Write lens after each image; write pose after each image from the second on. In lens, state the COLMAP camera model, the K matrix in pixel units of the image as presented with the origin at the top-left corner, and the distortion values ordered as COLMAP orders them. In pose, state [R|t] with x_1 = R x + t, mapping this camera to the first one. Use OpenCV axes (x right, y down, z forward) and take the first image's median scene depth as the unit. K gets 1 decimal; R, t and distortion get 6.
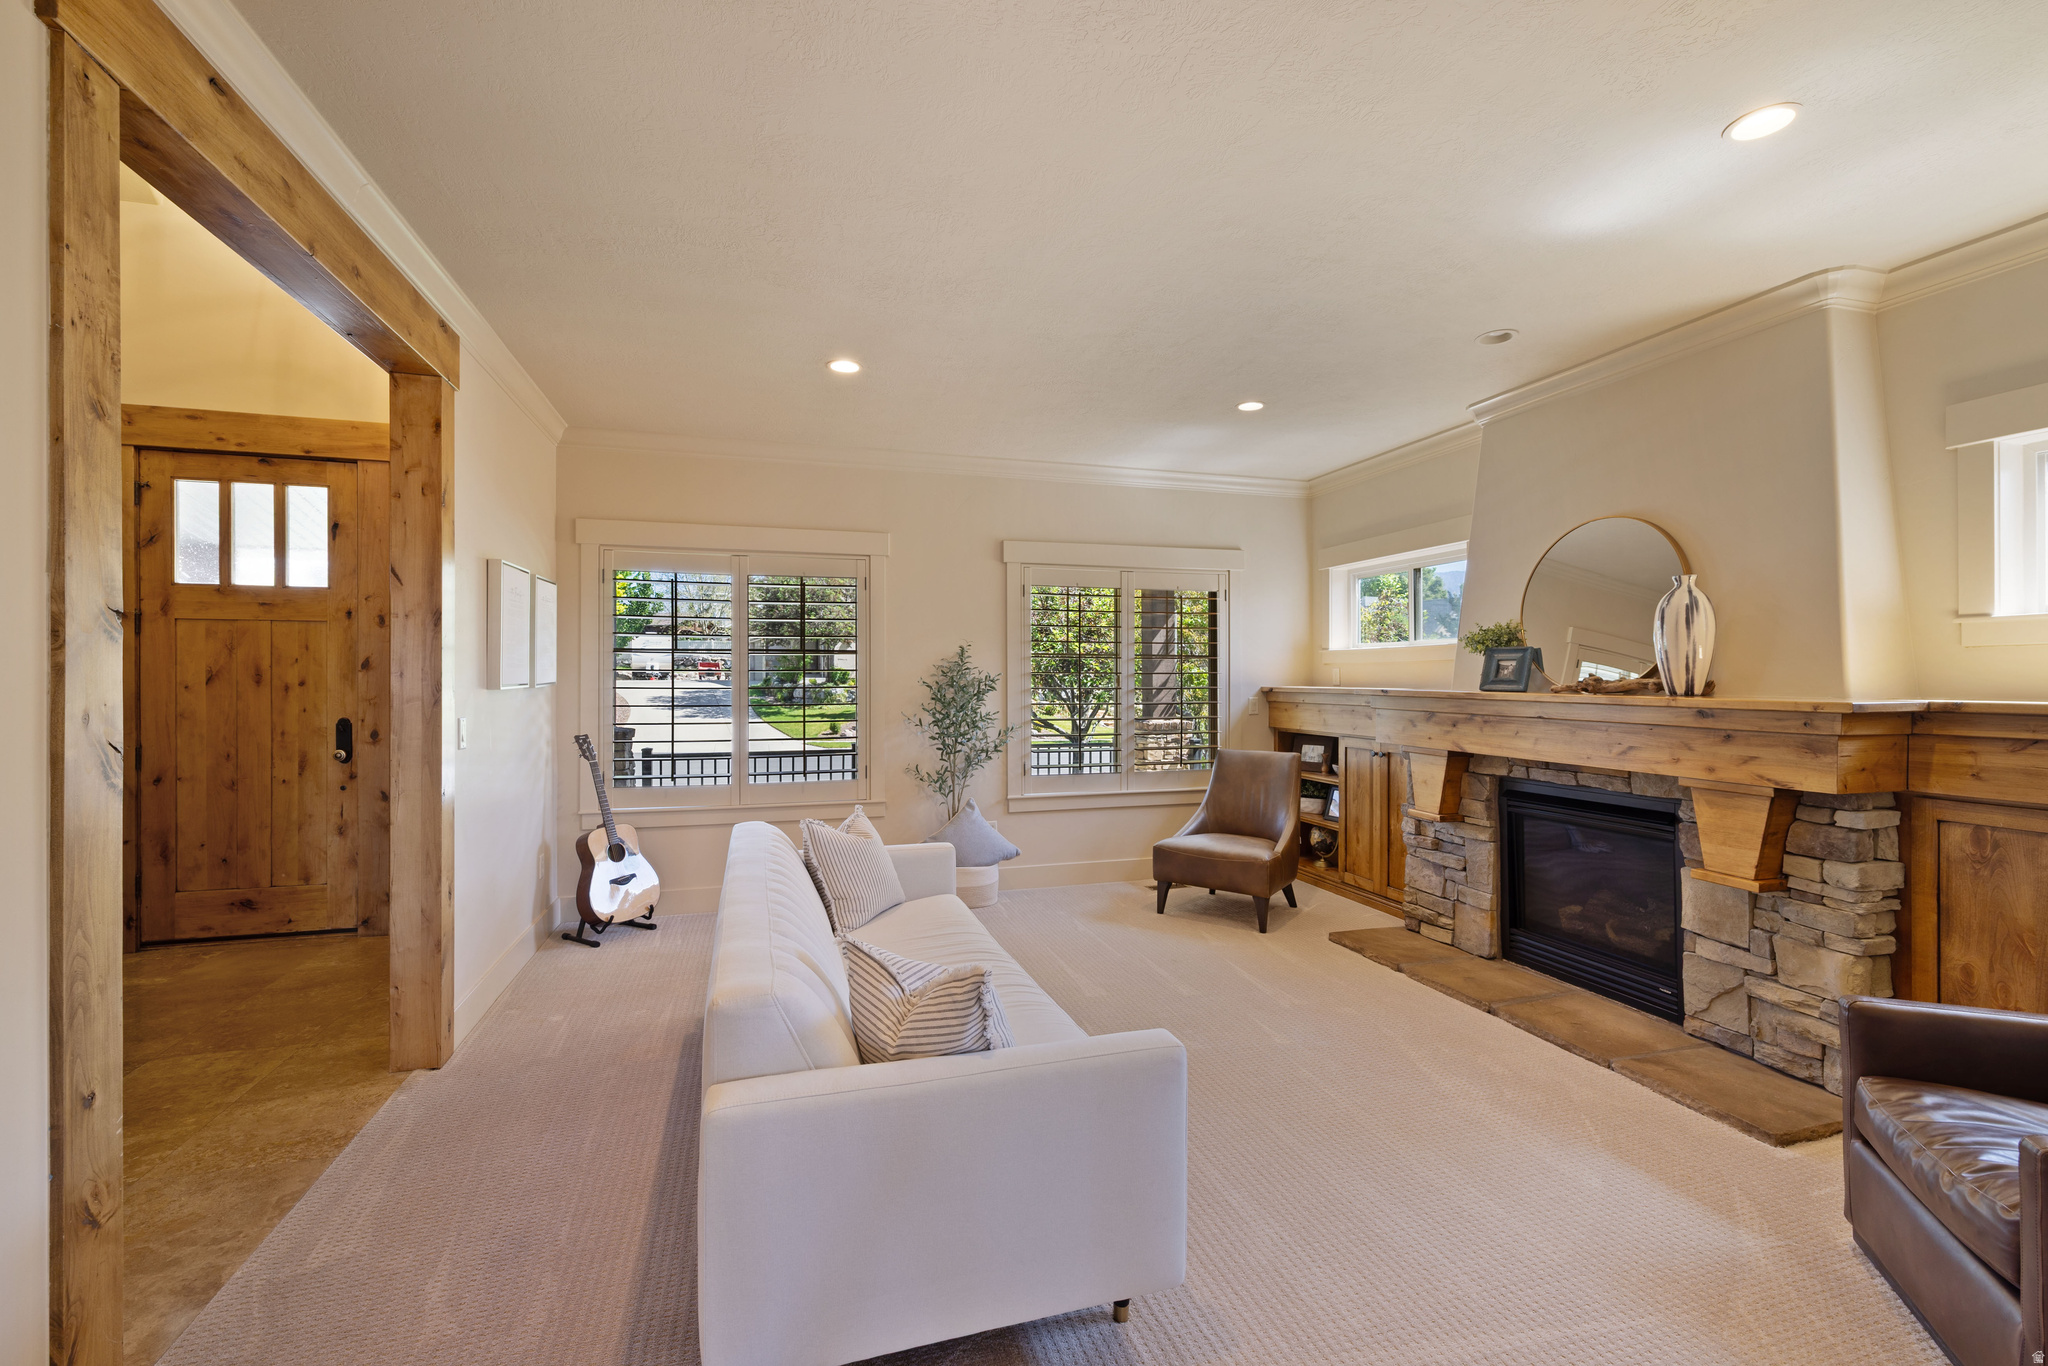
lens RADIAL K [[875.3, 0, 1024.0], [0, 875.3, 683.0], [0, 0, 1]] dist [0.000858, 0.000176]
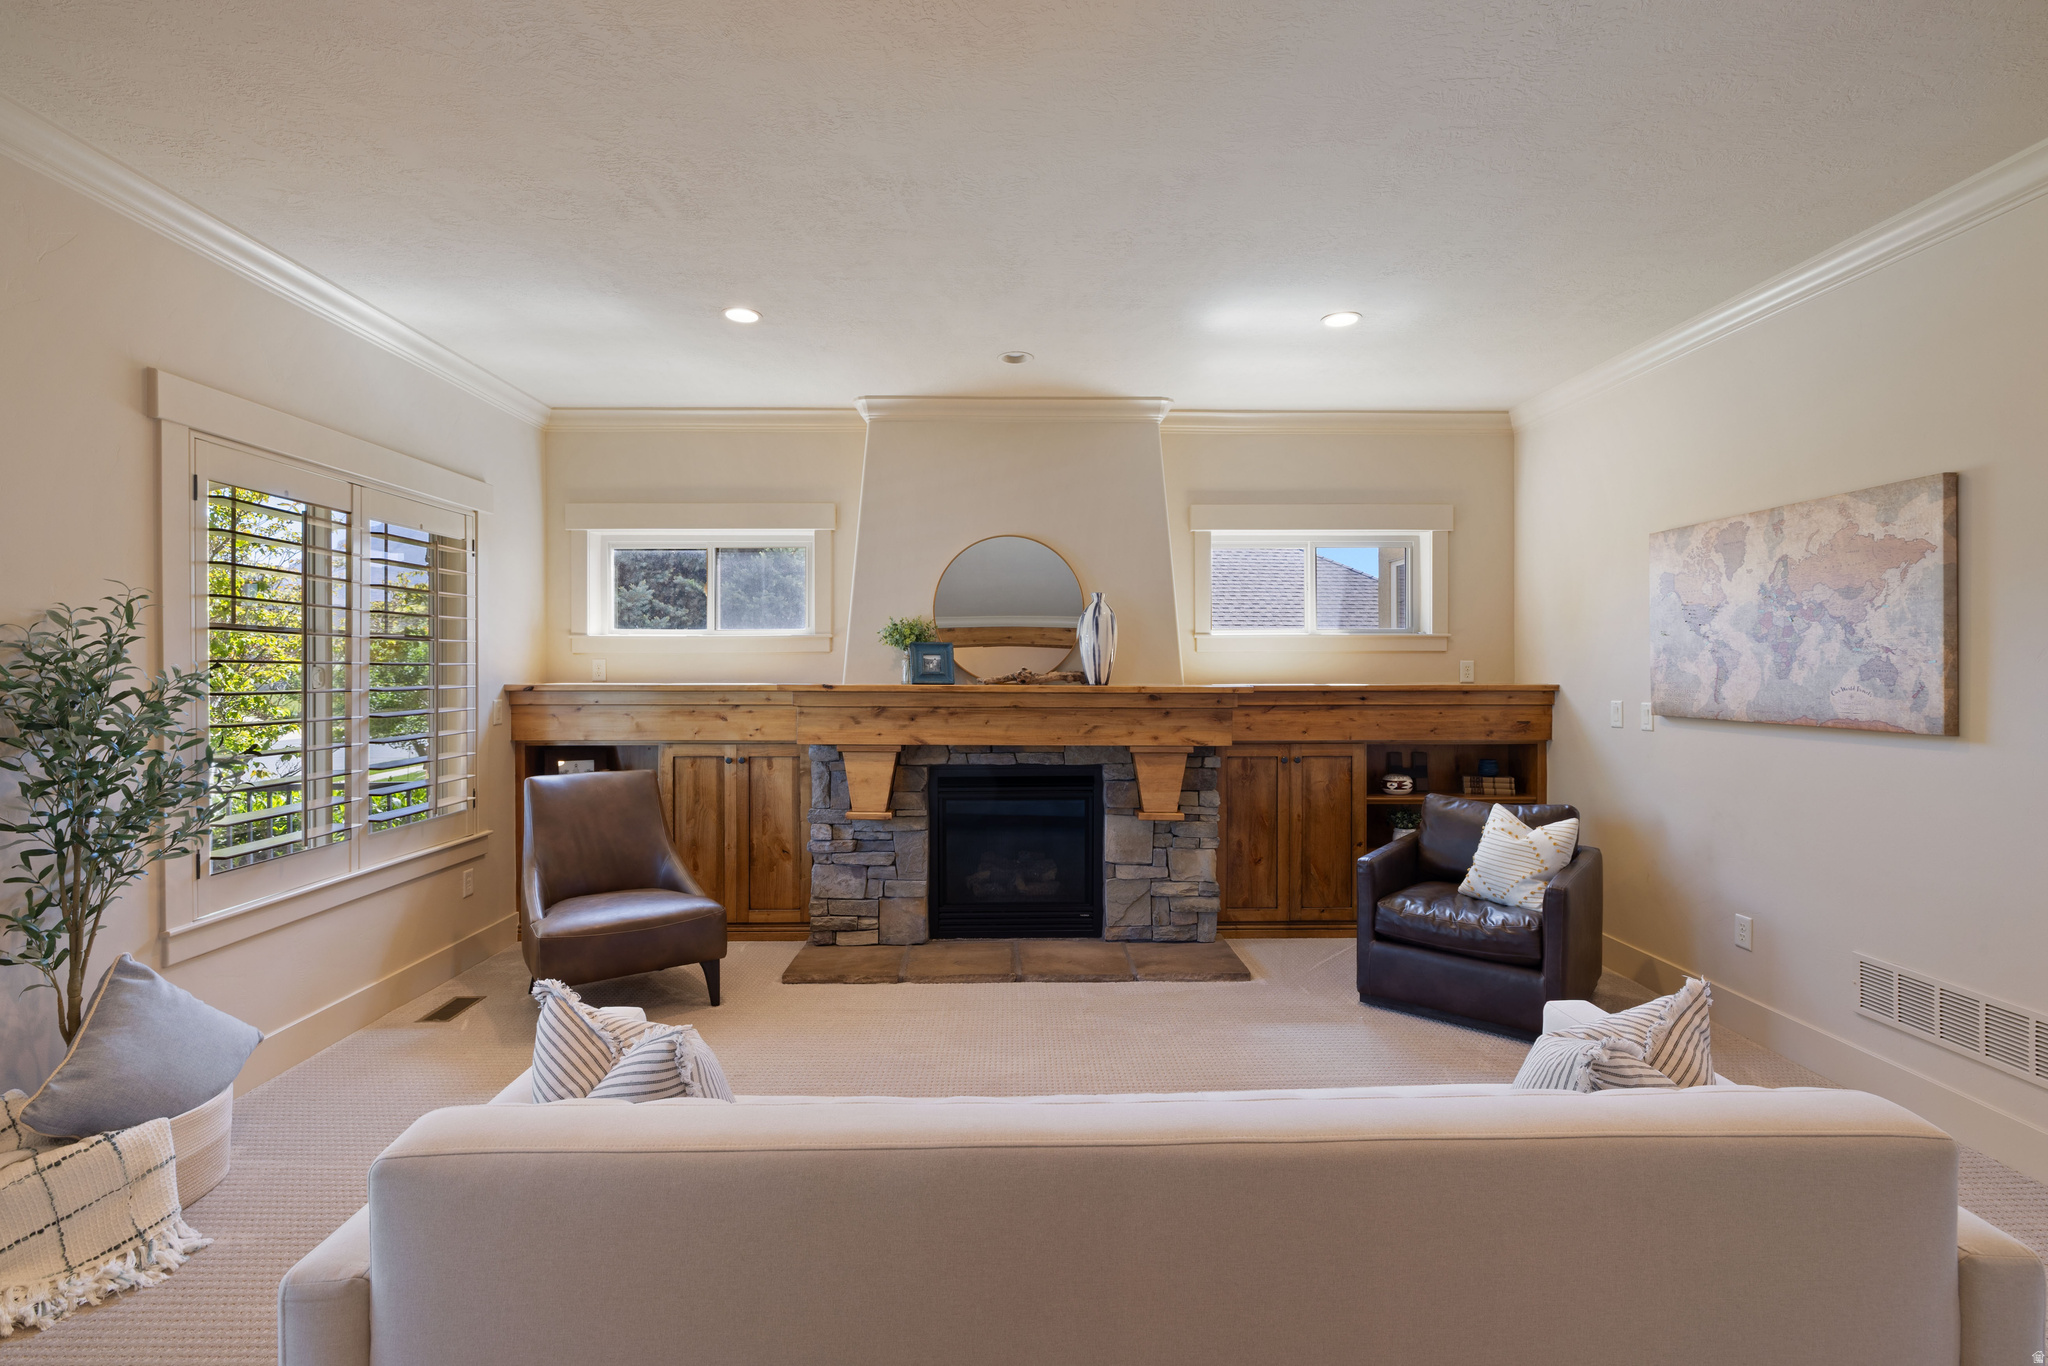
lens RADIAL K [[933.3, 0, 1025.0], [0, 933.3, 676.7], [0, 0, 1]] dist [-0.002003, -0.000274]
pose [[0.264109, -0.008441, 0.964456, -0.508855], [0.007007, 0.999952, 0.006832, -0.006448], [-0.964467, 0.004954, 0.264155, 0.606235]]
